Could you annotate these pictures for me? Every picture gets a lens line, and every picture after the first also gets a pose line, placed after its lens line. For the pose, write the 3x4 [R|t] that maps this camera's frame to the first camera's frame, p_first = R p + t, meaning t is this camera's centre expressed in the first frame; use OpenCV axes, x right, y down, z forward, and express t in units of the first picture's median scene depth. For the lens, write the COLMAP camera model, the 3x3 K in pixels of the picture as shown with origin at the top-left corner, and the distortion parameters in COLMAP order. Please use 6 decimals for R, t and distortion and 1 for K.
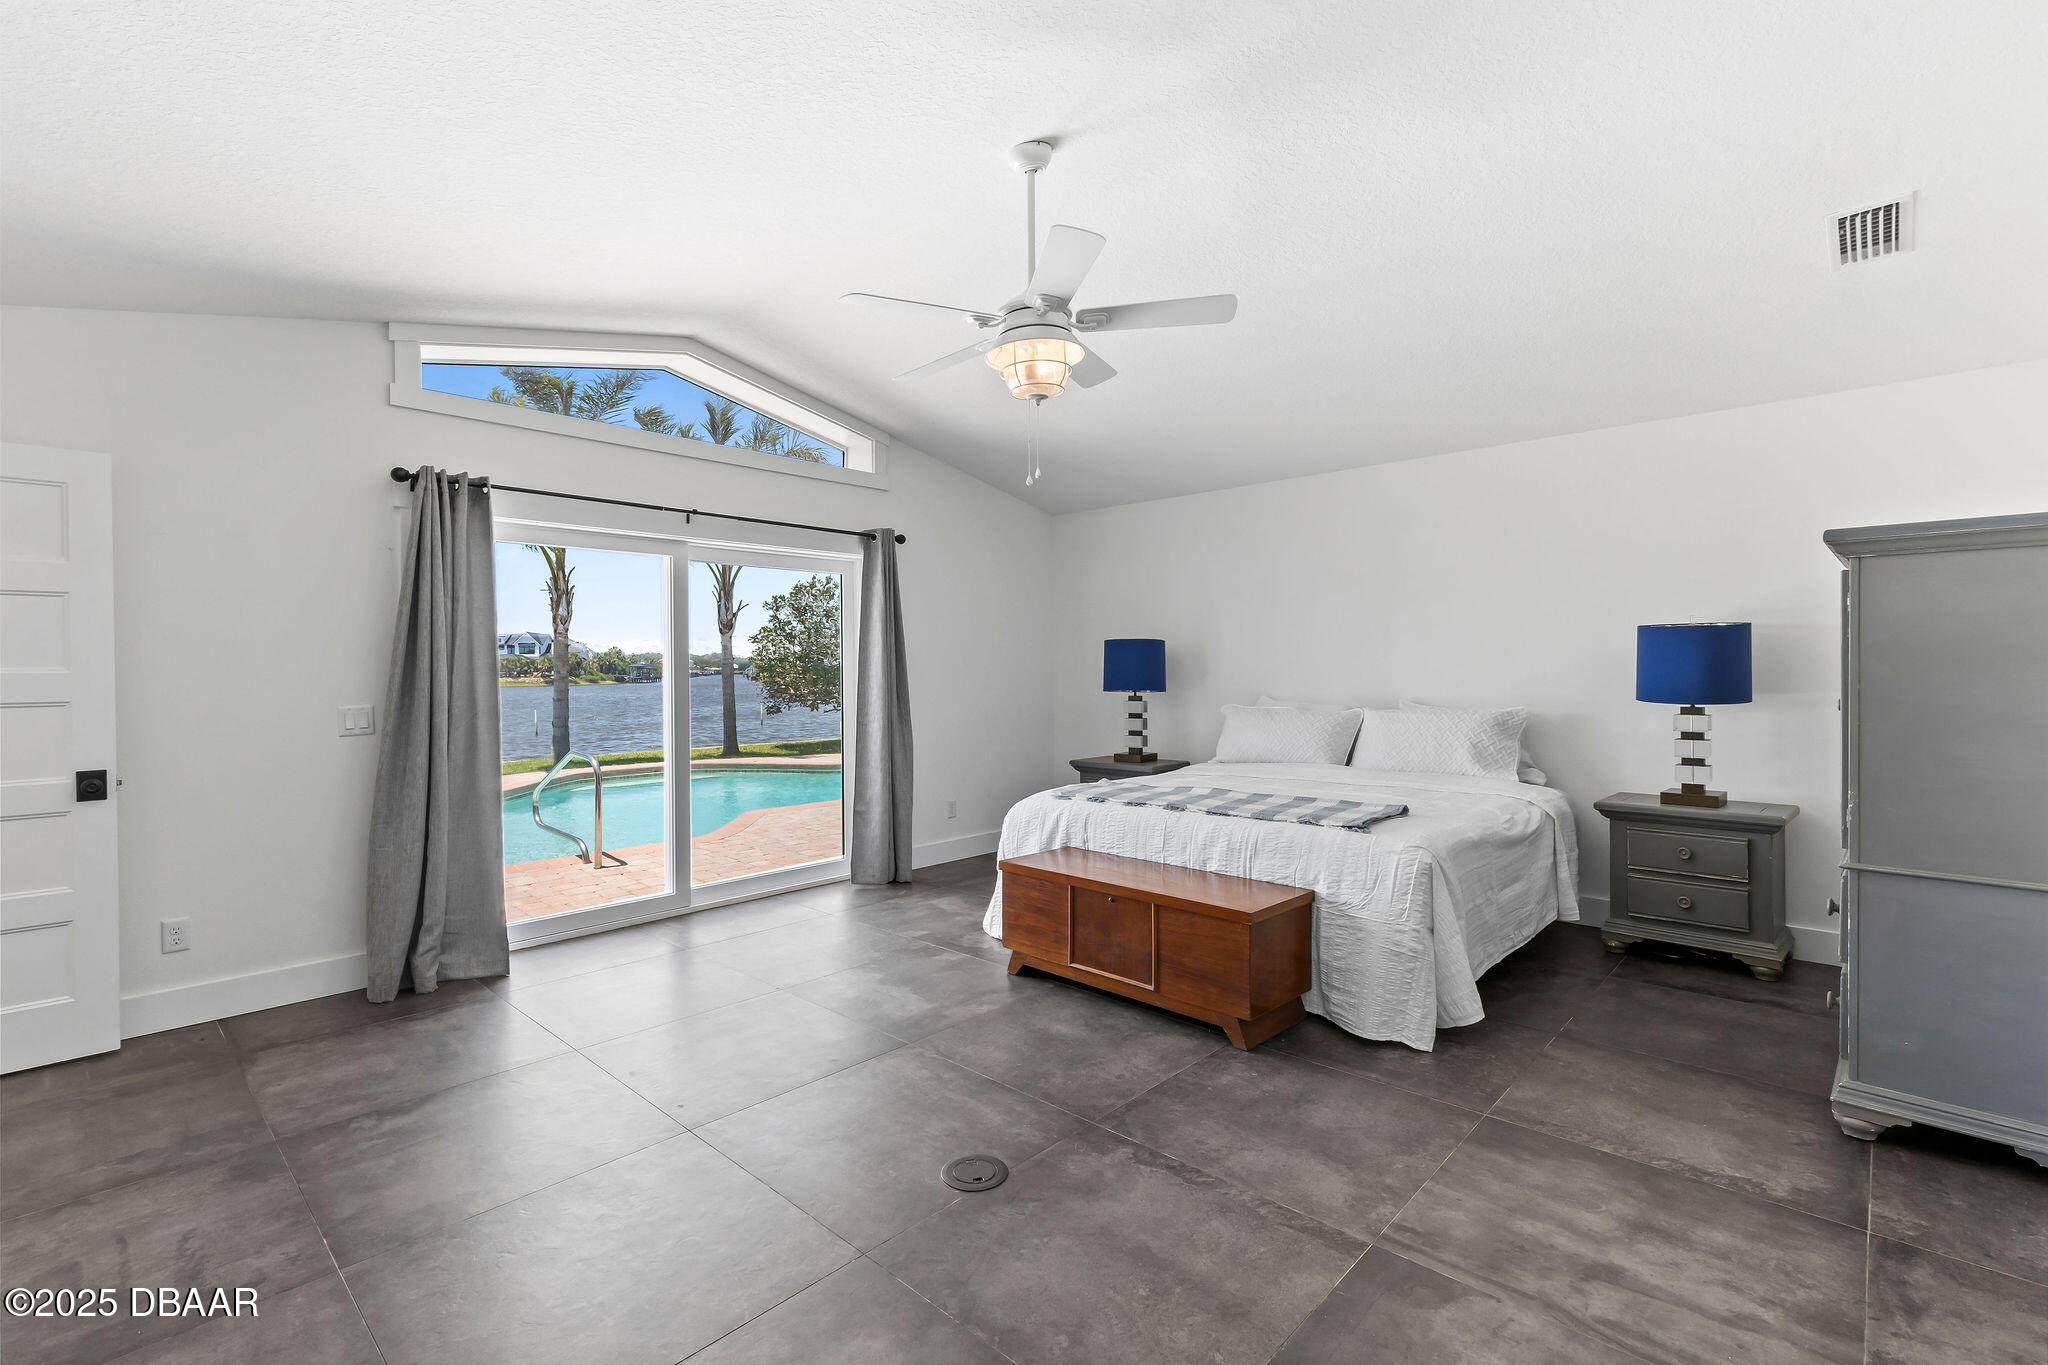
lens RADIAL K [[921.9, 0, 990.5], [0, 921.9, 675.4], [0, 0, 1]] dist [0.004747, -0.000380]
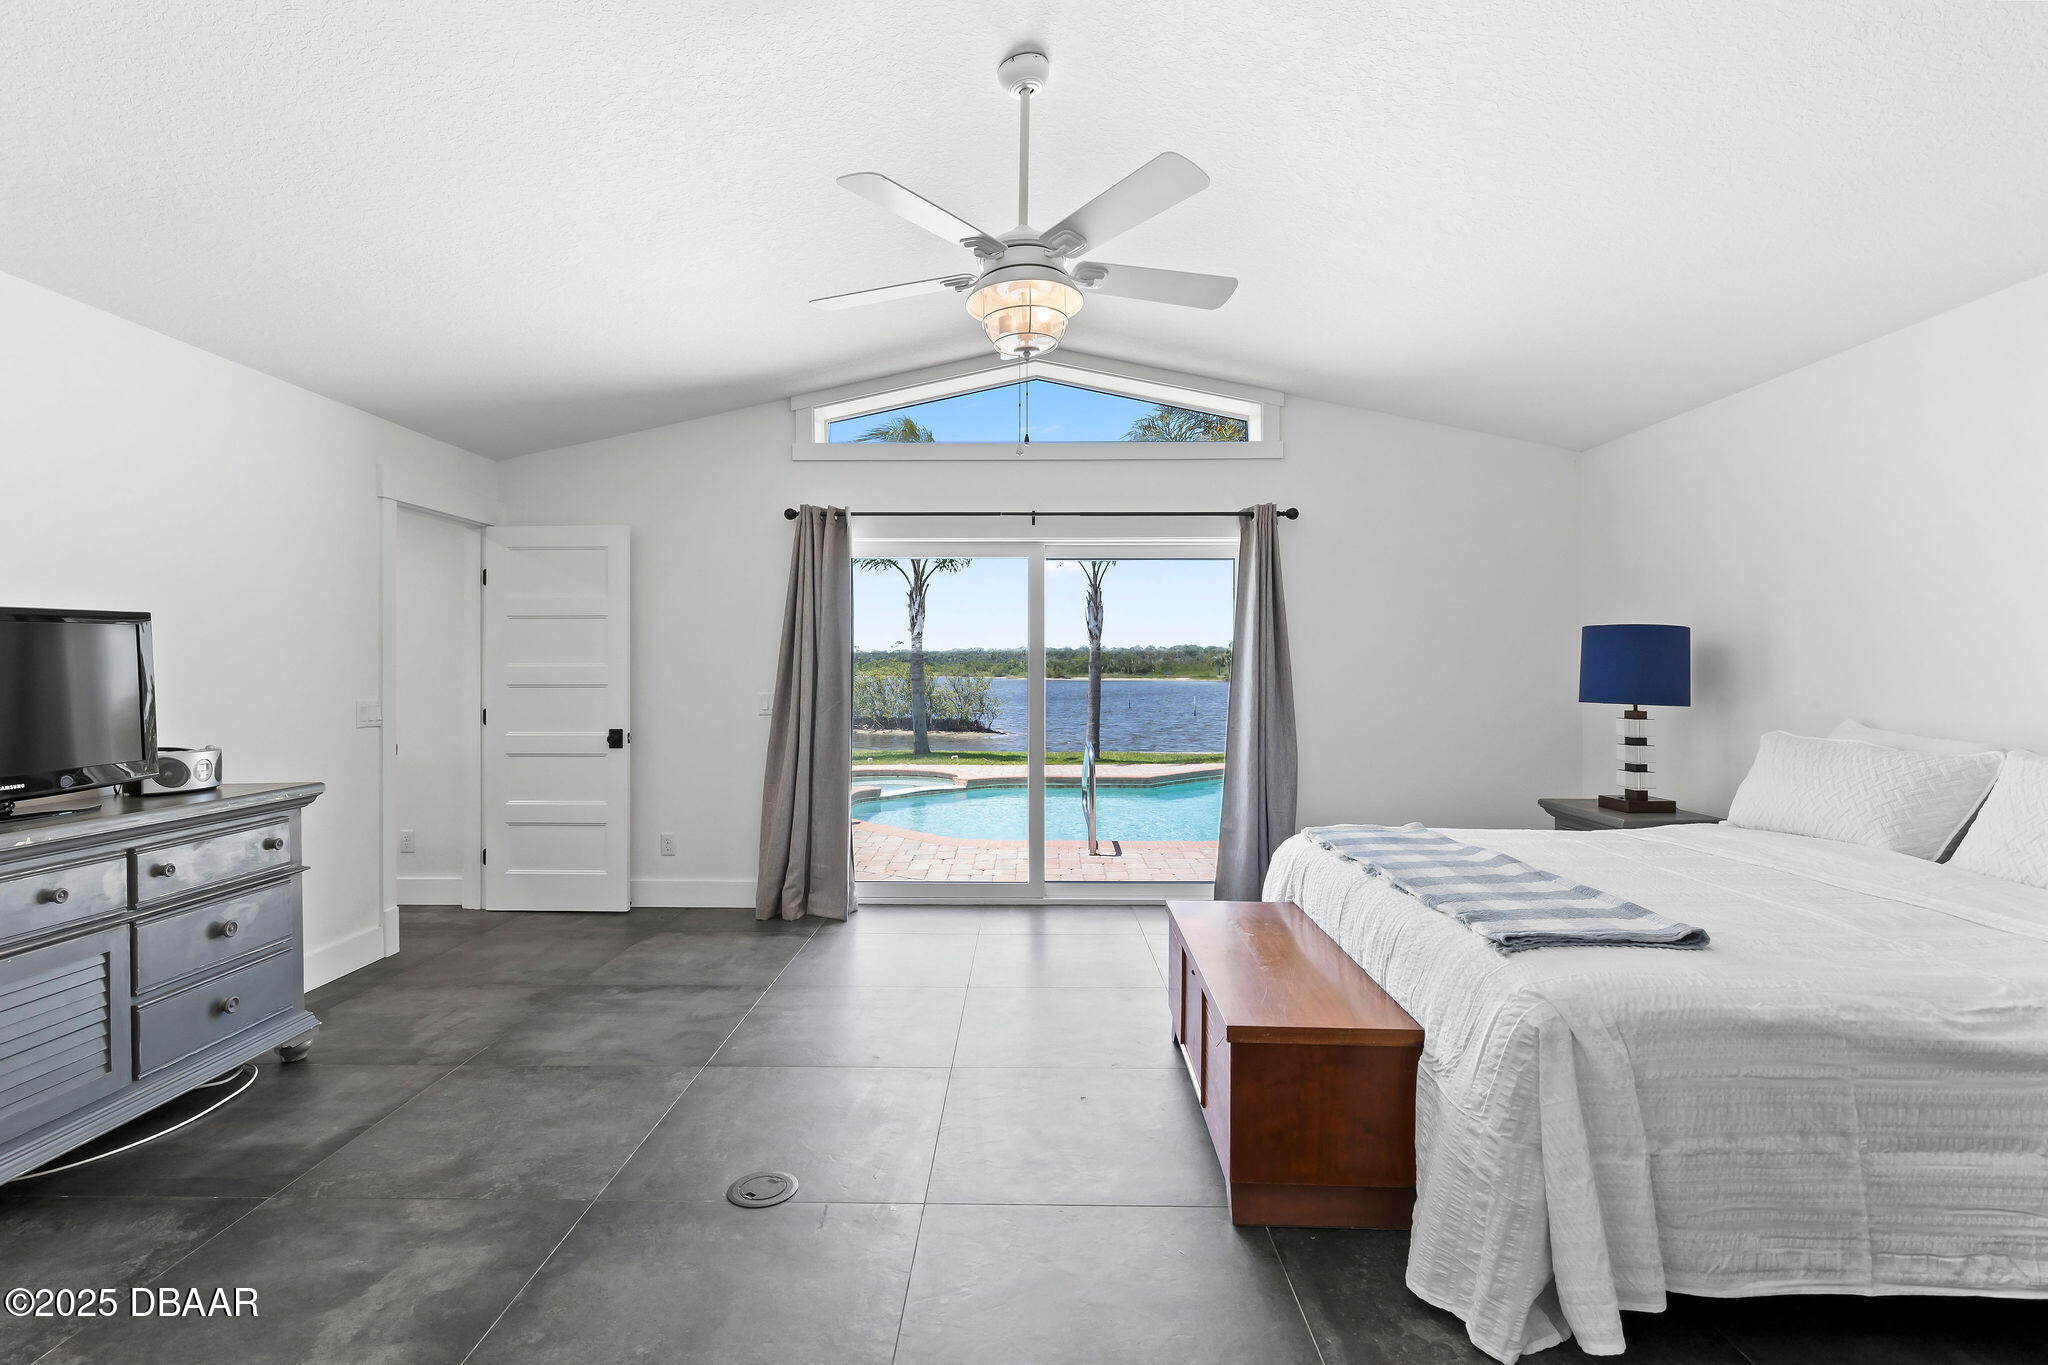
lens RADIAL K [[965.2, 0, 1002.4], [0, 965.2, 669.3], [0, 0, 1]] dist [-0.000578, 0.000589]
pose [[0.684130, 0.009715, -0.729296, 0.486145], [-0.009717, 0.999944, 0.004205, -0.008626], [0.729296, 0.004210, 0.684186, 0.264607]]
